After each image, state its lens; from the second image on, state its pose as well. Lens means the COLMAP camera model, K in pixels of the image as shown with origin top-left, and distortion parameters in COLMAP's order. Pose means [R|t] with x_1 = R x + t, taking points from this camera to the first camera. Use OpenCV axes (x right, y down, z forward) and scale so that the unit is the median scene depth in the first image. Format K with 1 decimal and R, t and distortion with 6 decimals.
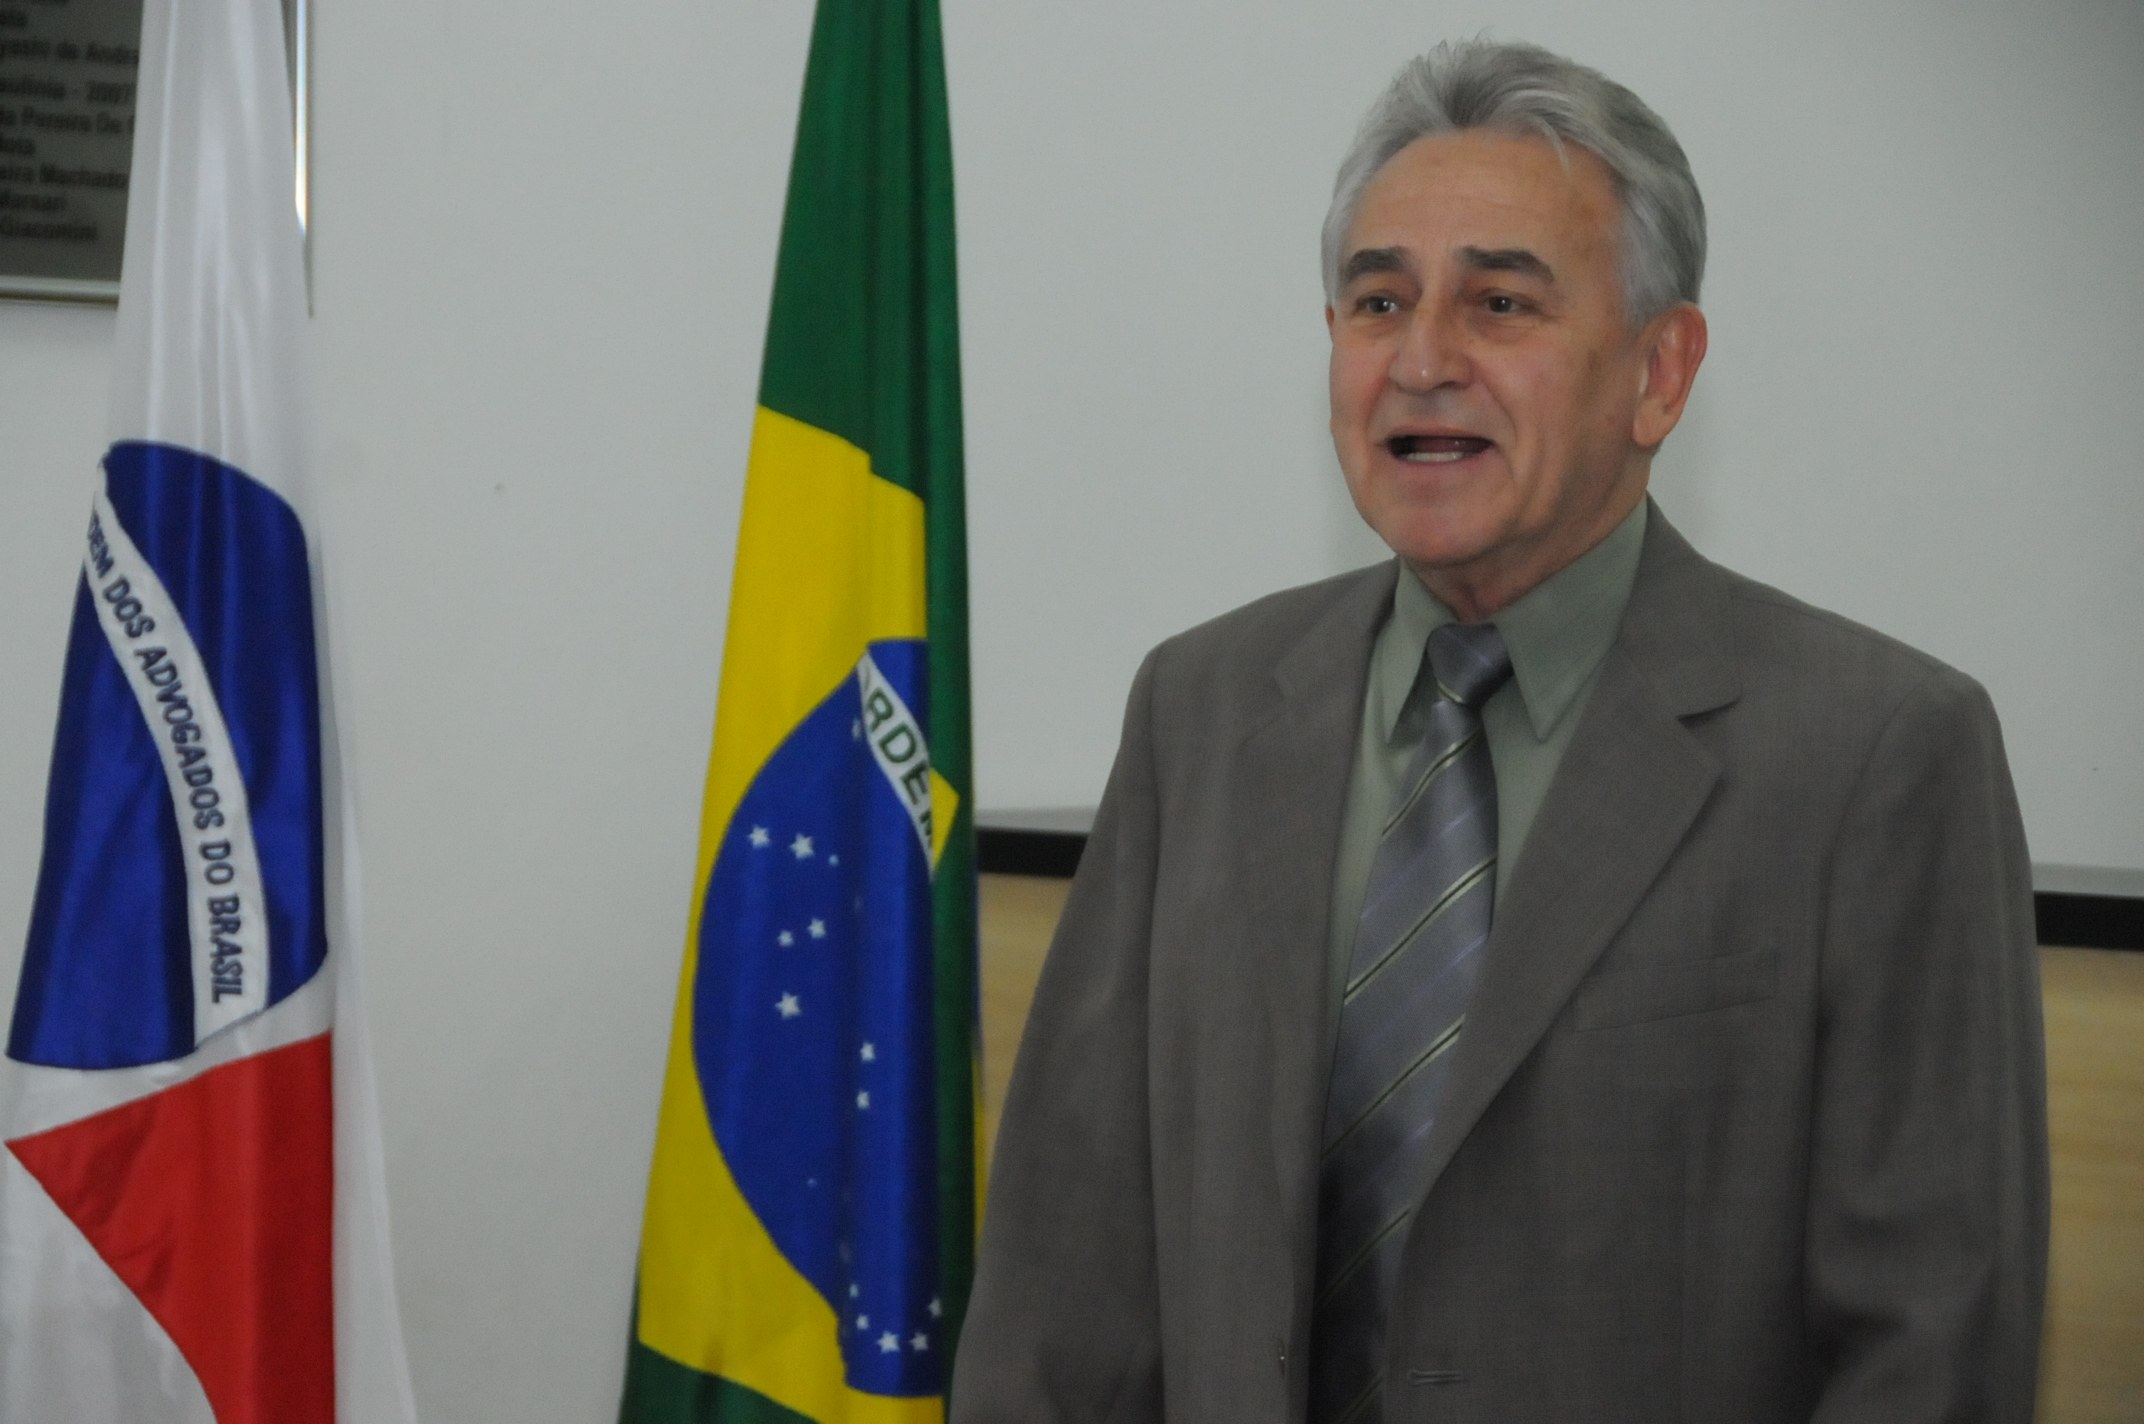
lens RADIAL K [[8089.3, 0, 1072.7], [0, 8089.3, 757.9], [0, 0, 1]] dist [1.032708, -0.301978]
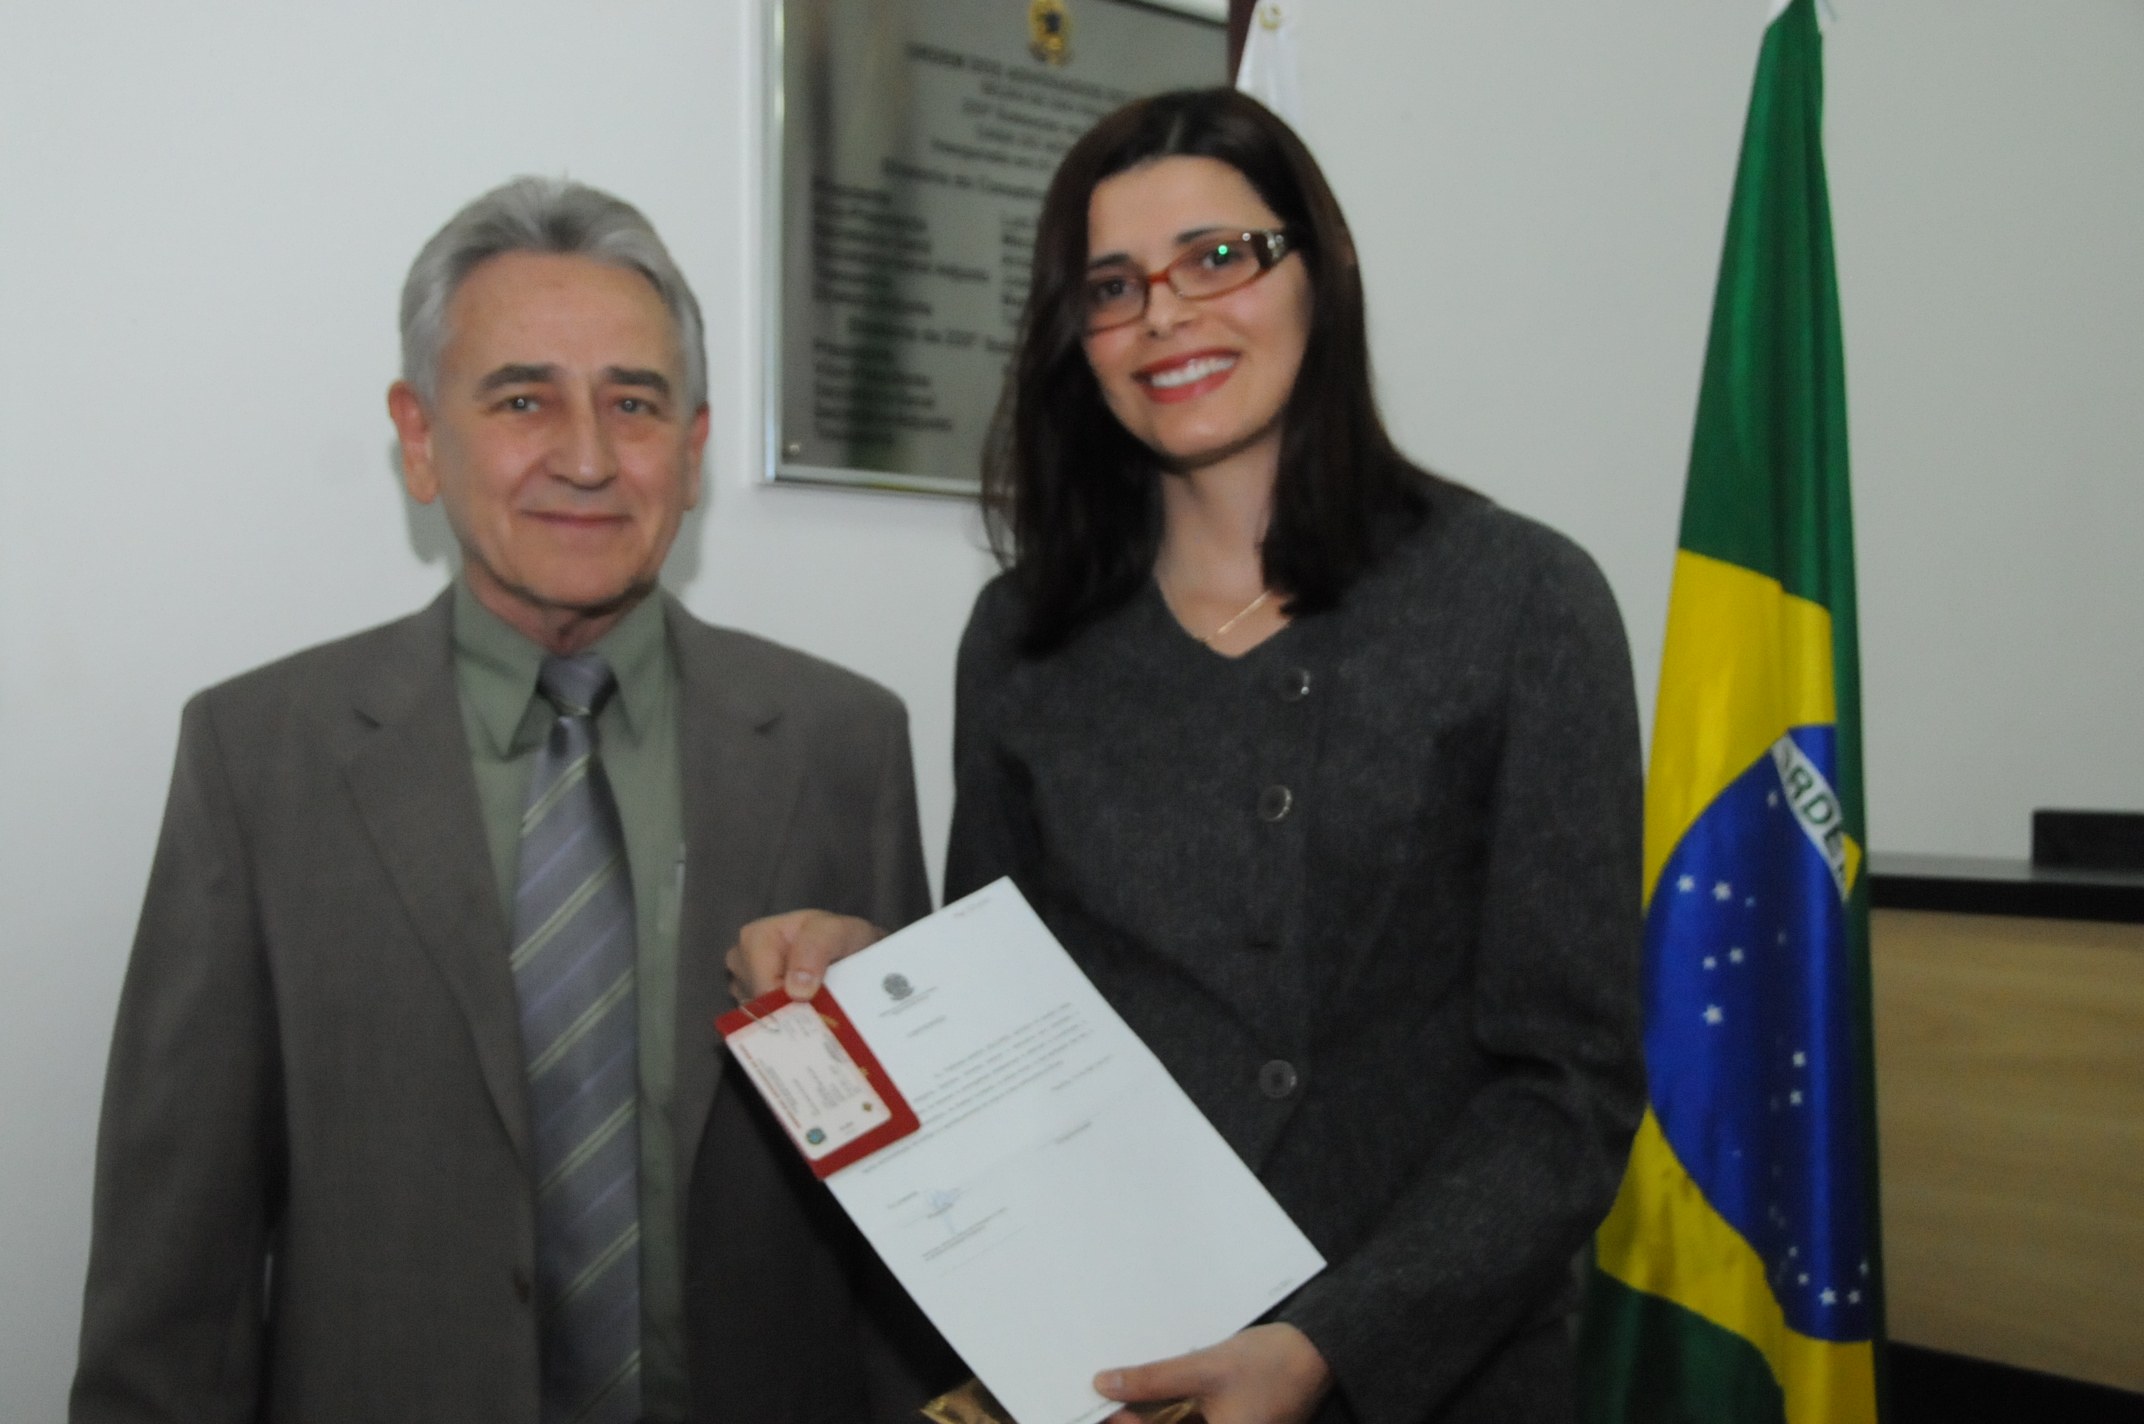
lens RADIAL K [[2582.1, 0, 1075.0], [0, 2582.1, 745.3], [0, 0, 1]] dist [-0.002152, 0.340013]
pose [[0.989954, -0.019965, -0.139971, -0.078228], [0.016070, 0.999453, -0.028898, -0.001945], [0.140471, 0.026358, 0.989734, 0.590277]]
